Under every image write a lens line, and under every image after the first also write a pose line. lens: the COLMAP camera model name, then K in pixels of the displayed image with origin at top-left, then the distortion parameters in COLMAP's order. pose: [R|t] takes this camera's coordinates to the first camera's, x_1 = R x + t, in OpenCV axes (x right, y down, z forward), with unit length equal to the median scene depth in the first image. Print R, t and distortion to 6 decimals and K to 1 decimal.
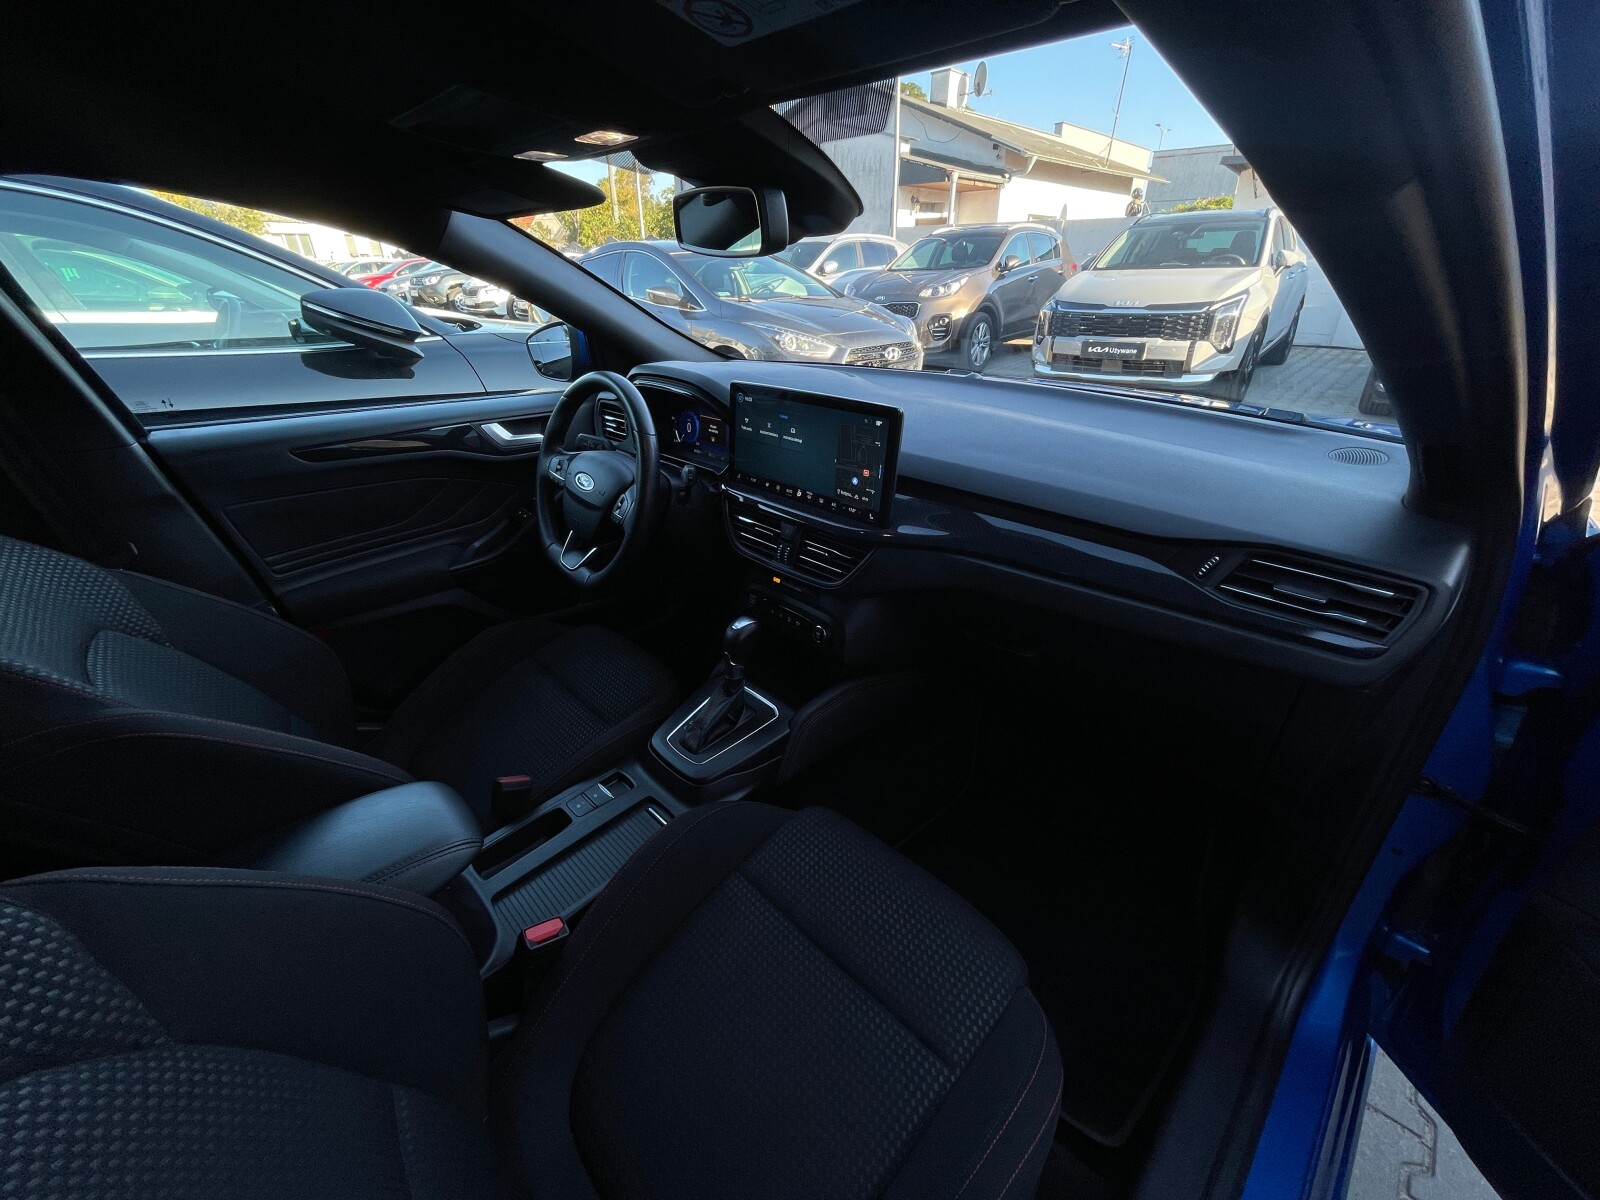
lens RADIAL K [[643.5, 0, 800.0], [0, 643.5, 600.0], [0, 0, 1]] dist [-0.000374, -0.000094]
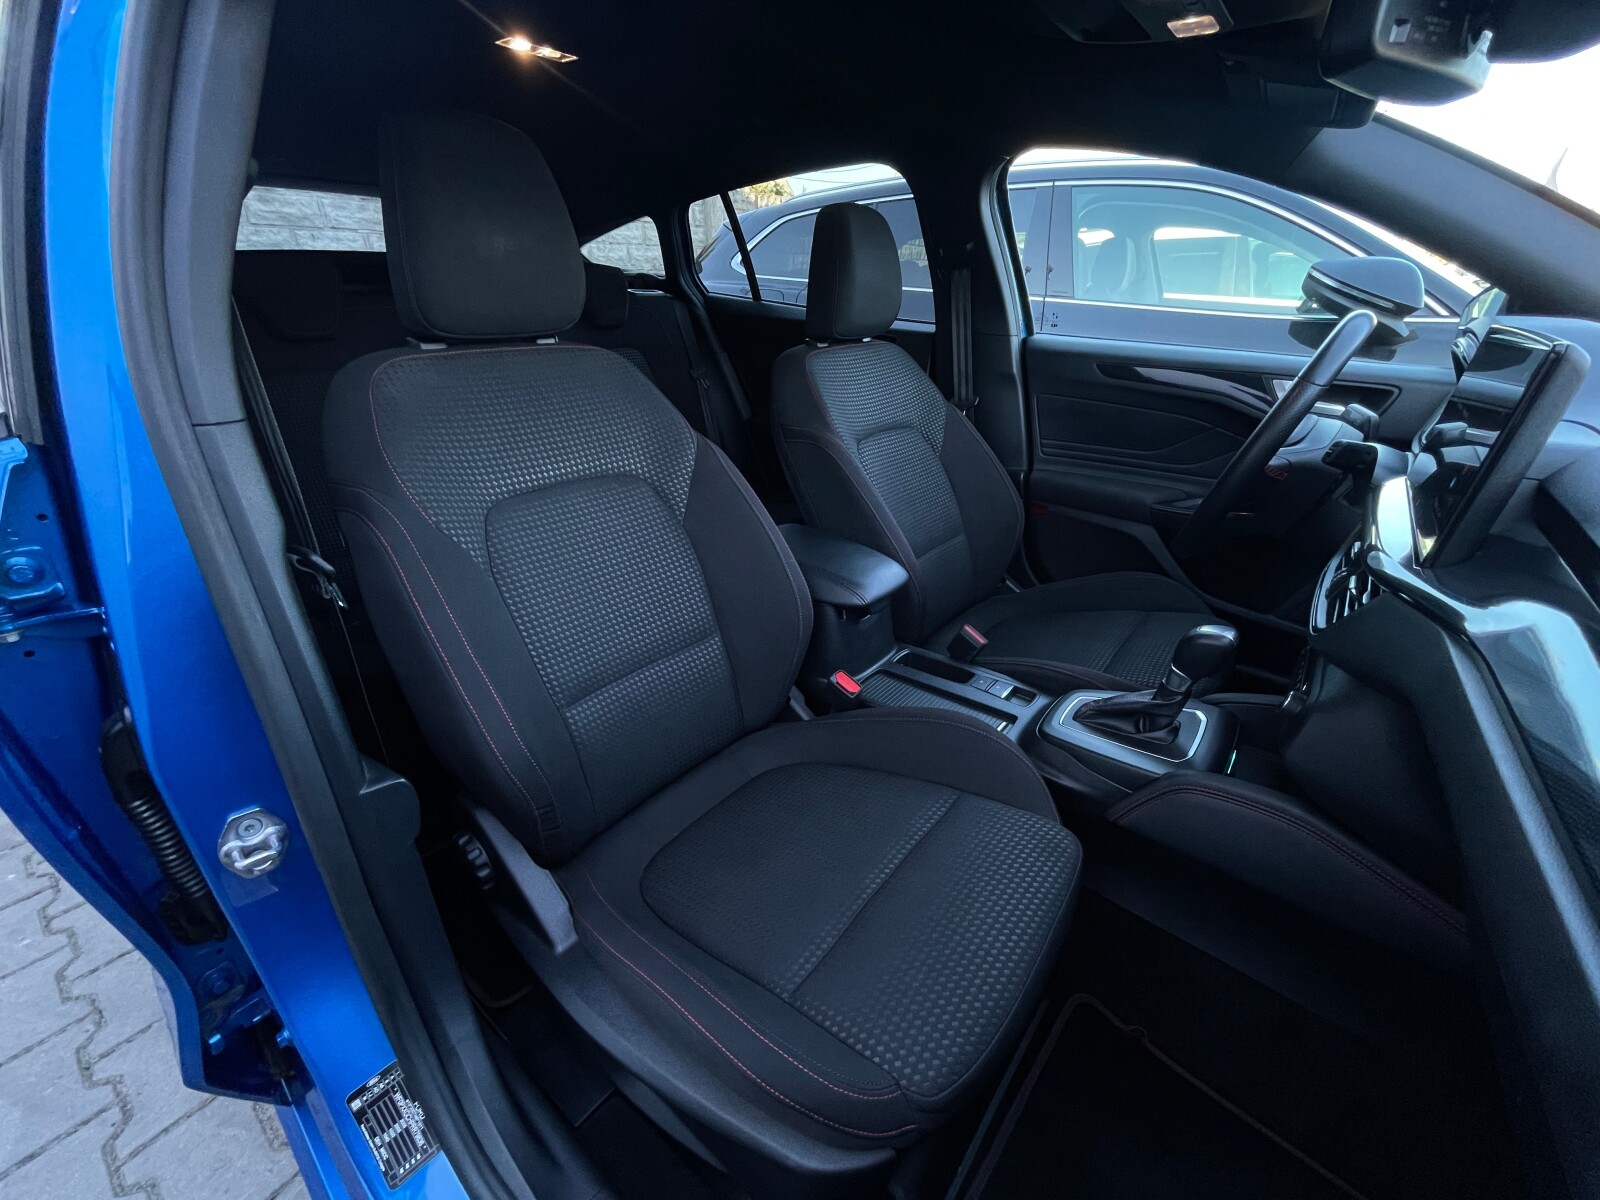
lens RADIAL K [[643.5, 0, 800.0], [0, 643.5, 600.0], [0, 0, 1]] dist [-0.000374, -0.000094]
pose [[0.112166, 0.440700, -0.890619, 0.490901], [-0.462144, 0.816580, 0.345860, -0.025141], [0.879683, 0.372800, 0.295260, 0.326038]]
